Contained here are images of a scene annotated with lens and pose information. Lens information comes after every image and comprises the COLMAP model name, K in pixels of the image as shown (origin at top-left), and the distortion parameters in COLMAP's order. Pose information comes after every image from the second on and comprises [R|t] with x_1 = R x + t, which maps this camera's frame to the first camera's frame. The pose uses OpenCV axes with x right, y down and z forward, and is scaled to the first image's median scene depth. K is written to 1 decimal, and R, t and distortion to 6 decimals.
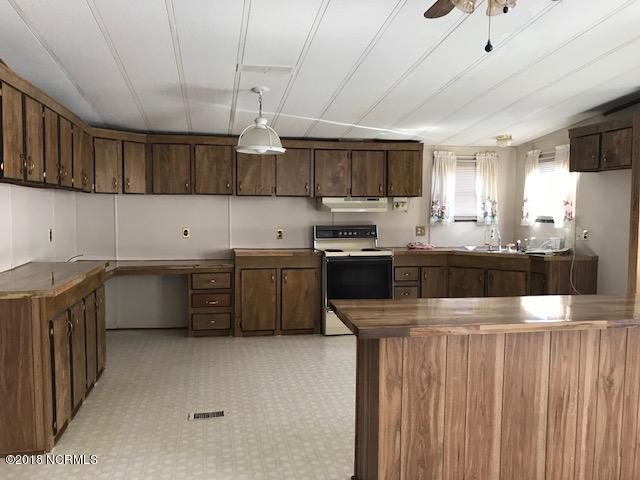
lens RADIAL K [[518.5, 0, 320.0], [0, 518.5, 240.0], [0, 0, 1]] dist [0.017129, -0.008616]
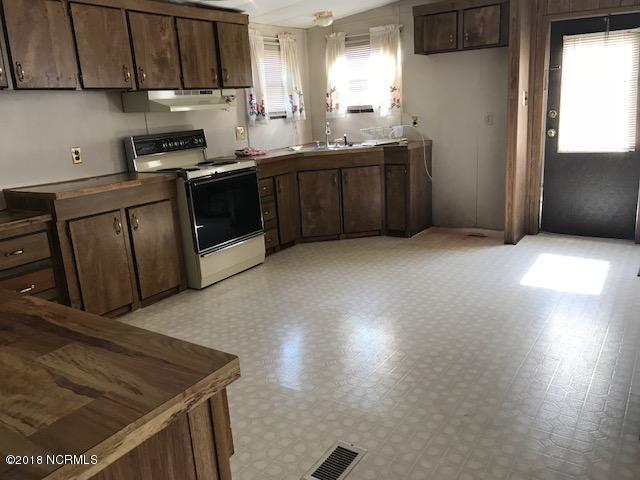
lens RADIAL K [[518.5, 0, 320.0], [0, 518.5, 240.0], [0, 0, 1]] dist [0.017129, -0.008616]
pose [[0.704620, -0.219804, 0.674682, -0.323508], [0.103158, 0.972443, 0.209076, -0.013589], [-0.702046, -0.077720, 0.707878, 0.366833]]
